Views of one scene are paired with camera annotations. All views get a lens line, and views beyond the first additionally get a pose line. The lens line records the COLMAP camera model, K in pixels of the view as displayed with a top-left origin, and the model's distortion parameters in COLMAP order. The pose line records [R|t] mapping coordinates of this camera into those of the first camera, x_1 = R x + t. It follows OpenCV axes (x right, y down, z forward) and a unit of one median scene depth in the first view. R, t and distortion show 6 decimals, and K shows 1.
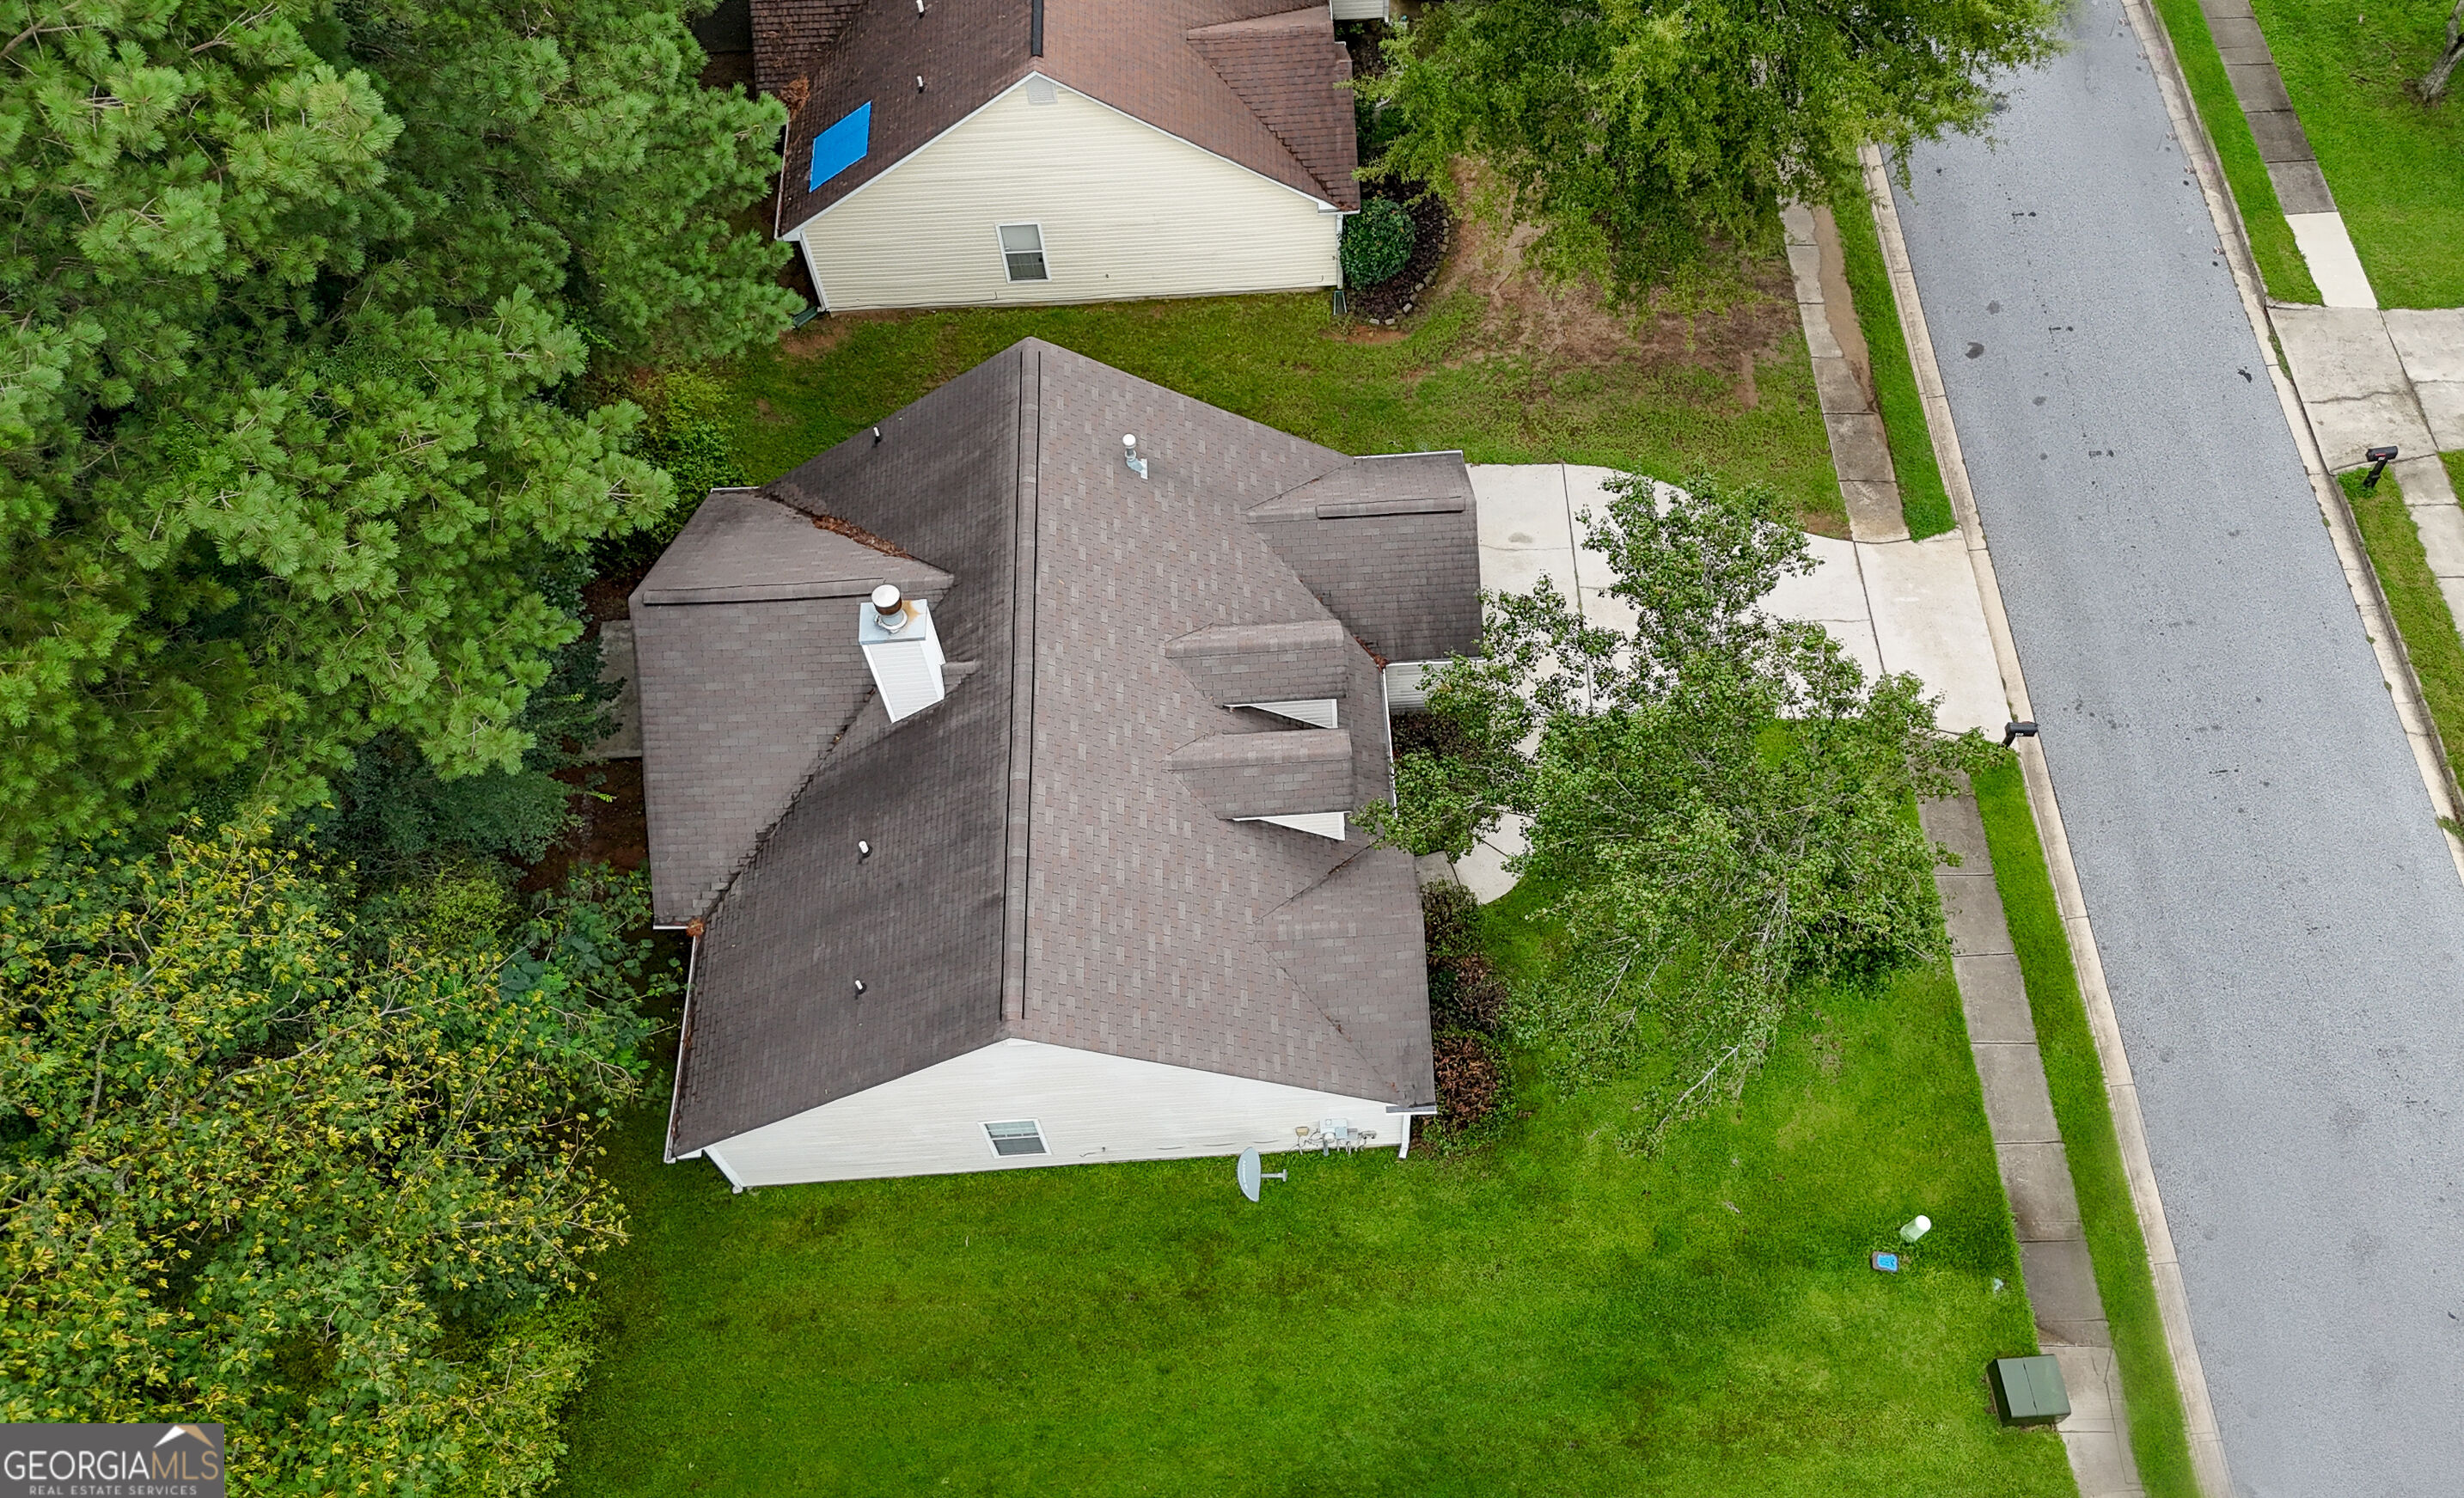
lens RADIAL K [[1993.9, 0, 1360.0], [0, 1993.9, 751.9], [0, 0, 1]] dist [0.068159, -0.016946]
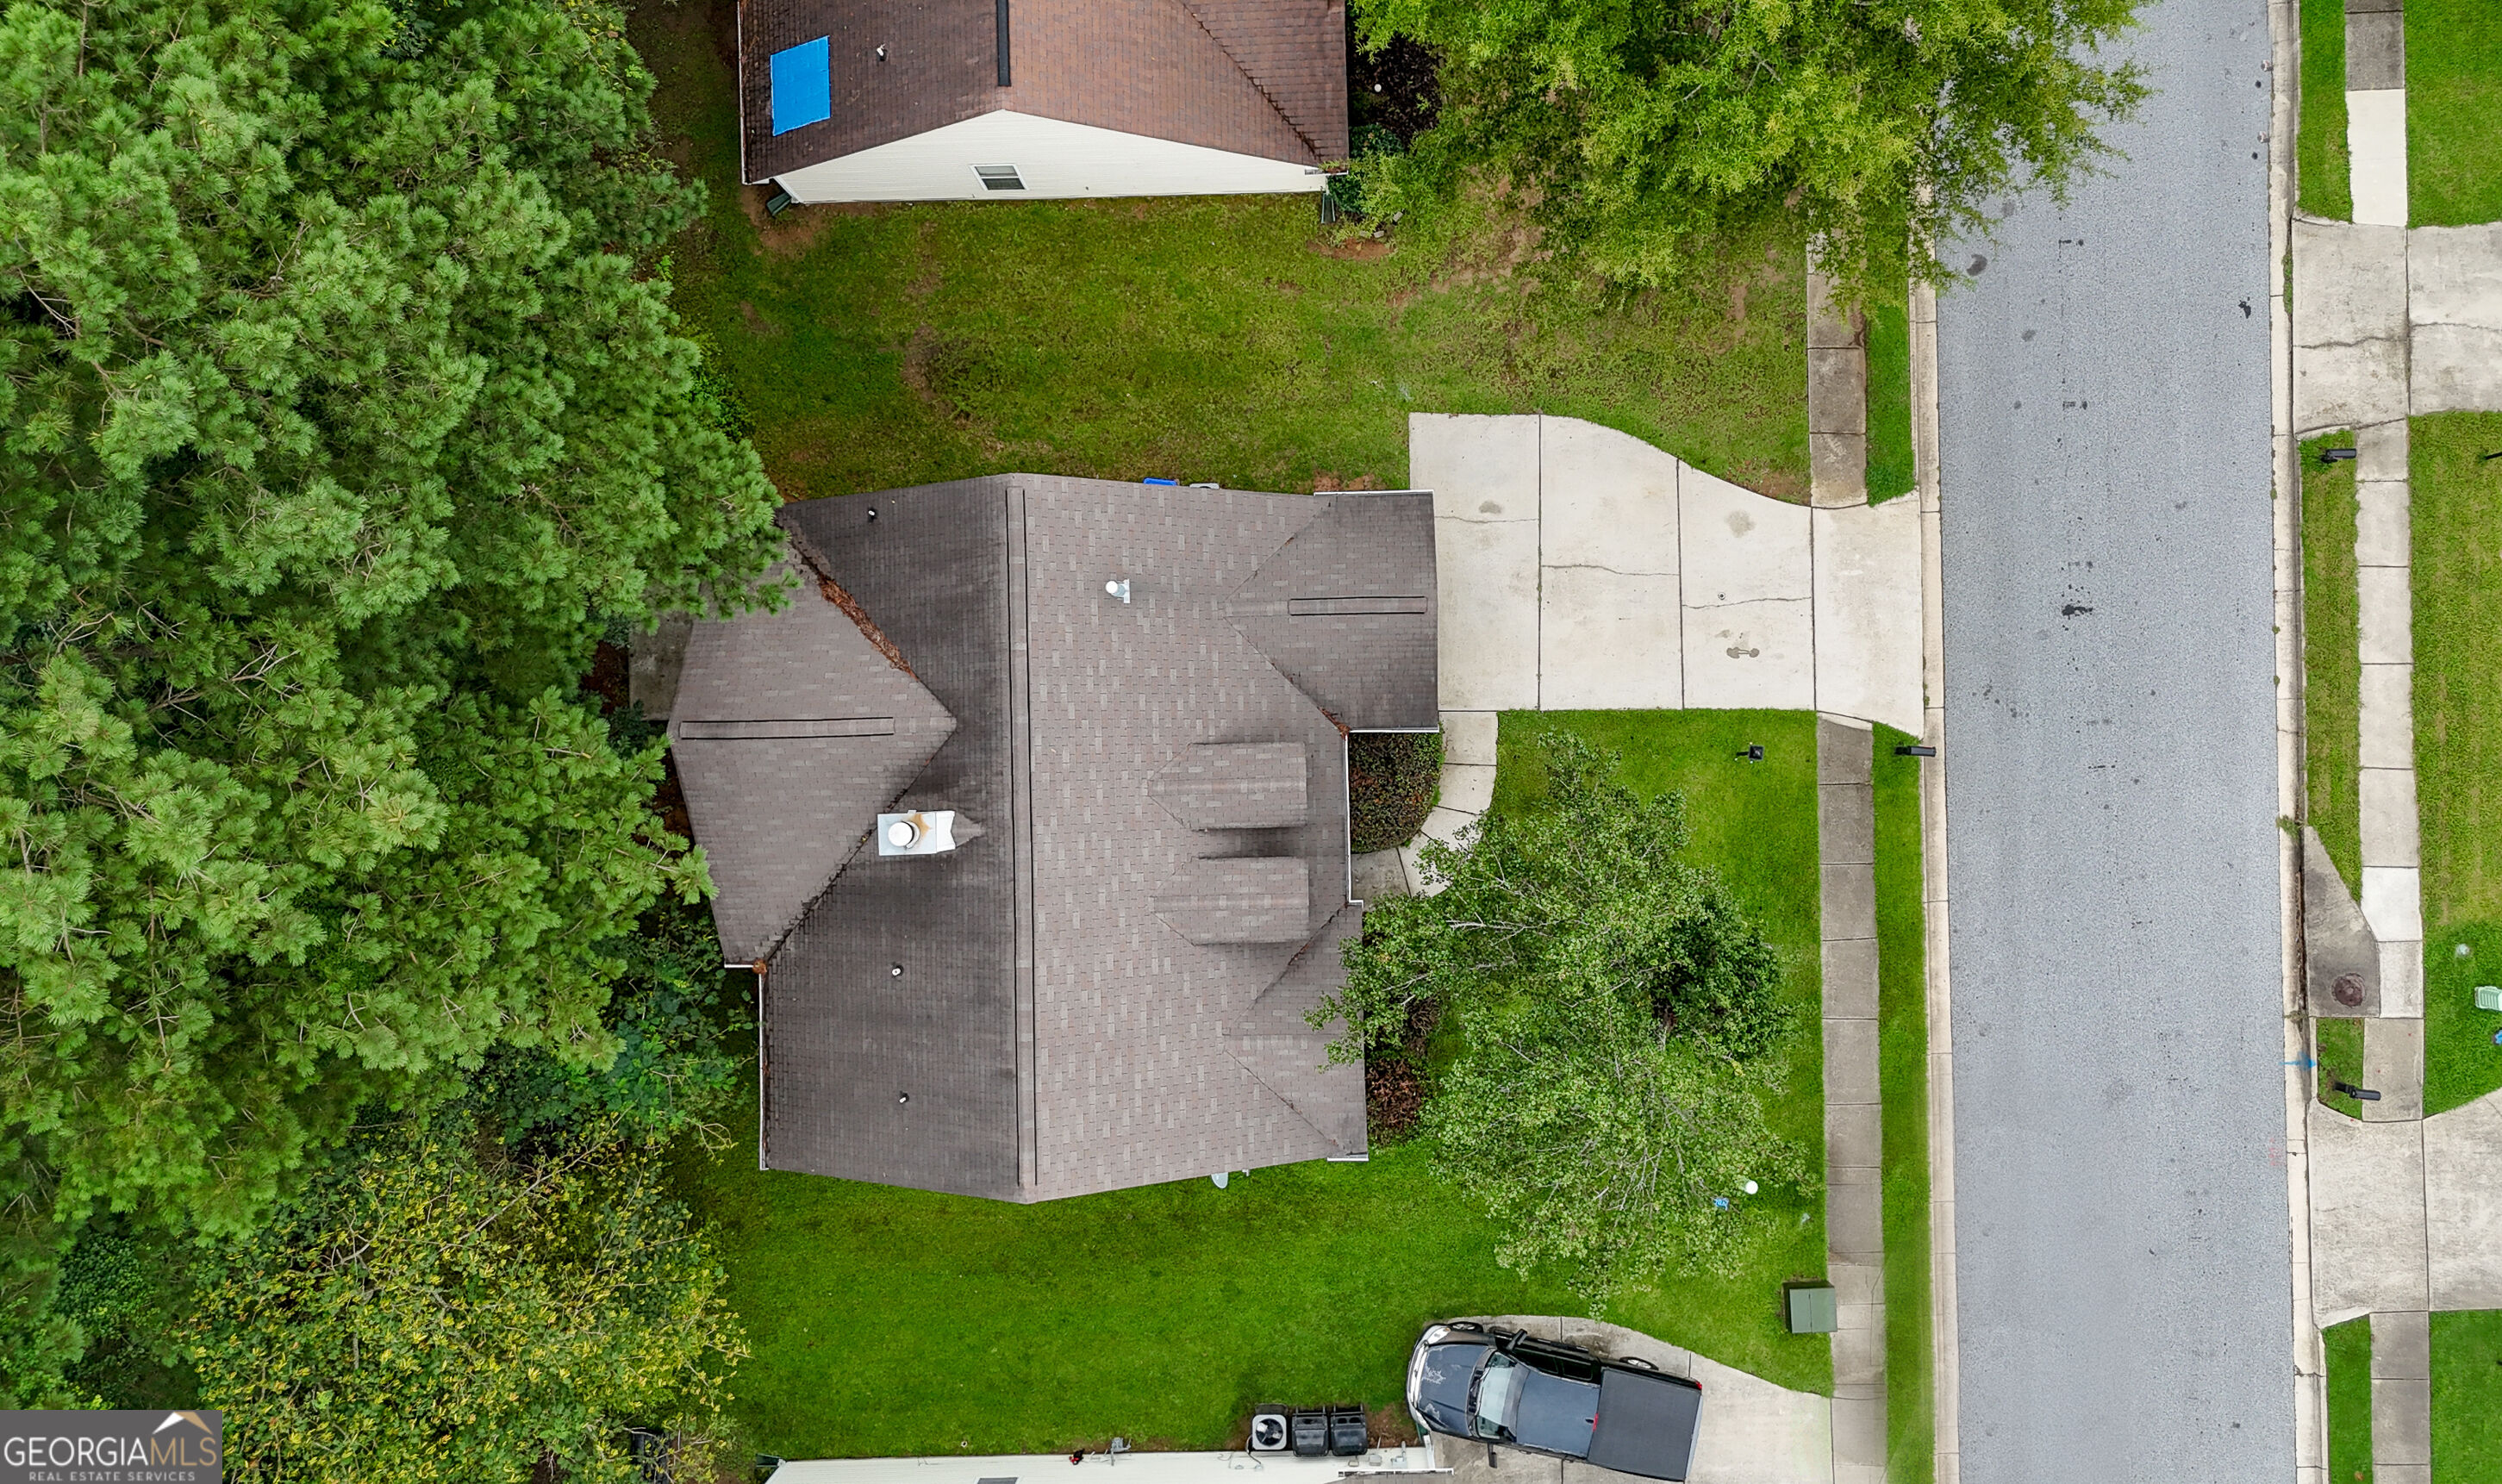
lens RADIAL K [[1985.6, 0, 1355.0], [0, 1985.6, 748.9], [0, 0, 1]] dist [0.095638, -0.075959]
pose [[0.999109, 0.042119, -0.002592, 0.019268], [-0.035121, 0.864013, 0.502243, -0.571088], [0.023394, -0.501705, 0.864723, 0.036859]]
